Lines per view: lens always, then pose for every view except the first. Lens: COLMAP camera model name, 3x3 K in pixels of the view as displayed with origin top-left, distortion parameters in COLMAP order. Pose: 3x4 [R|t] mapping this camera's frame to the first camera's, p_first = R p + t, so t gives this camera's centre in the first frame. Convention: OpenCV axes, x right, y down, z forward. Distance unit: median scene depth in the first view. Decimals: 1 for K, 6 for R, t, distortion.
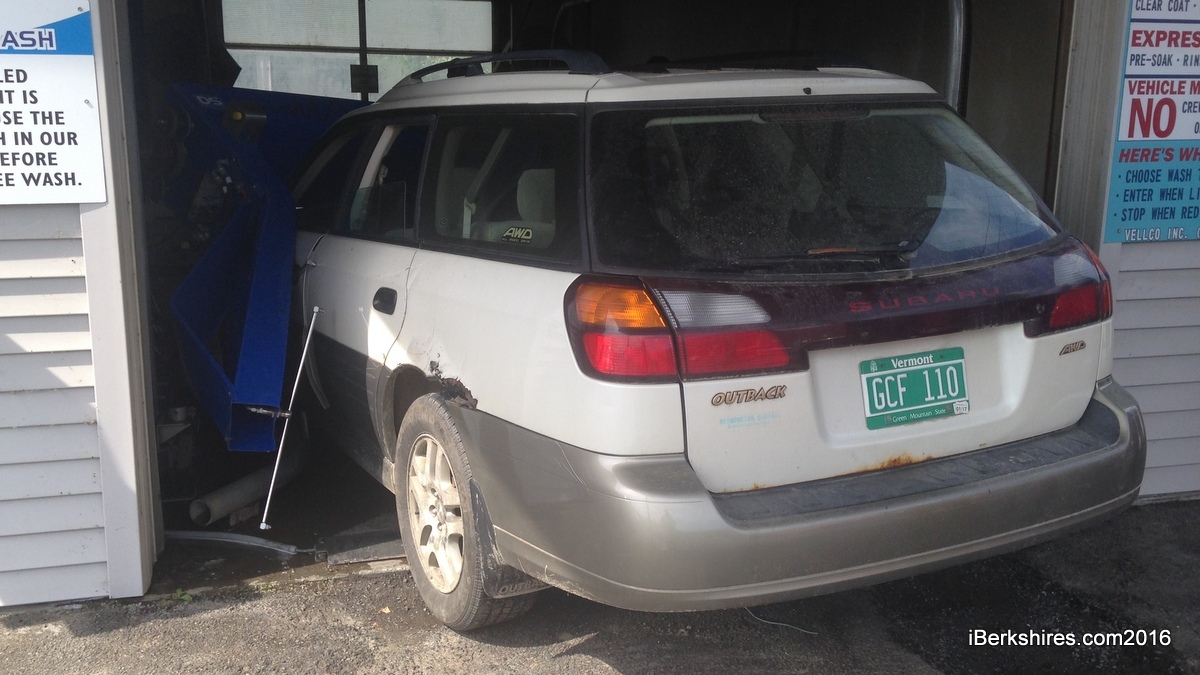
lens RADIAL K [[1185.0, 0, 558.4], [0, 1185.0, 360.5], [0, 0, 1]] dist [0.248782, -0.393982]
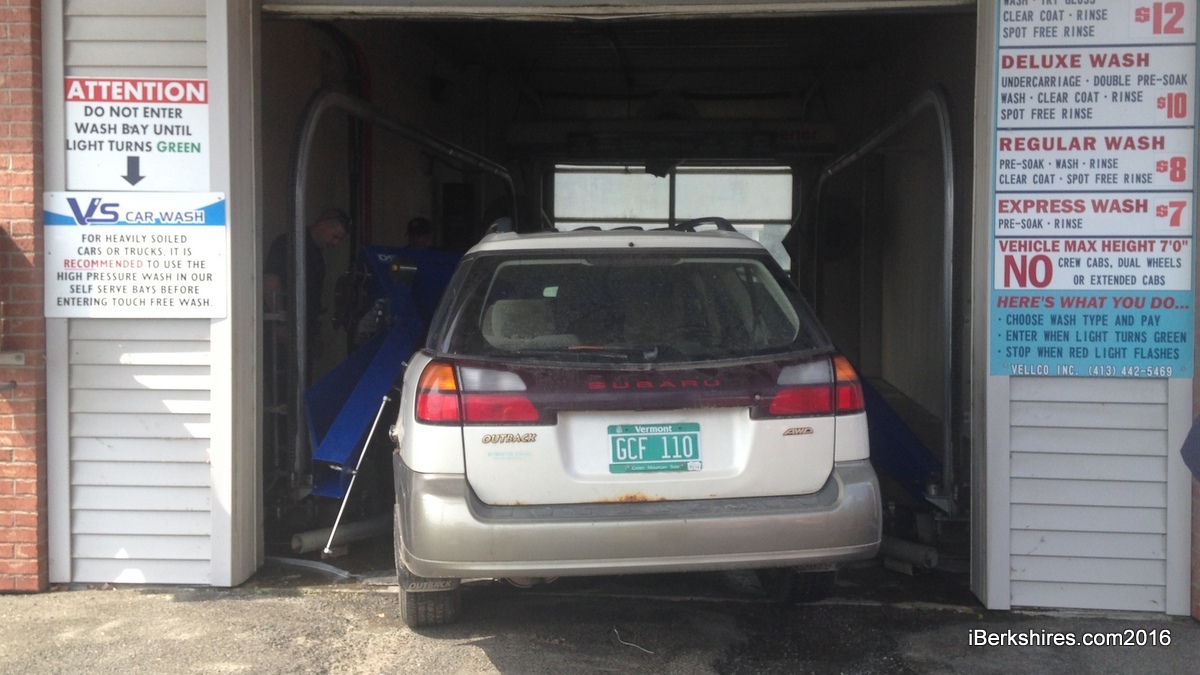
lens RADIAL K [[1325.4, 0, 568.2], [0, 1325.4, 345.5], [0, 0, 1]] dist [0.264359, -0.515610]
pose [[0.933576, 0.023558, -0.357603, 0.663242], [-0.079795, 0.986452, -0.143334, 0.118869], [0.349382, 0.162348, 0.922808, -0.432097]]
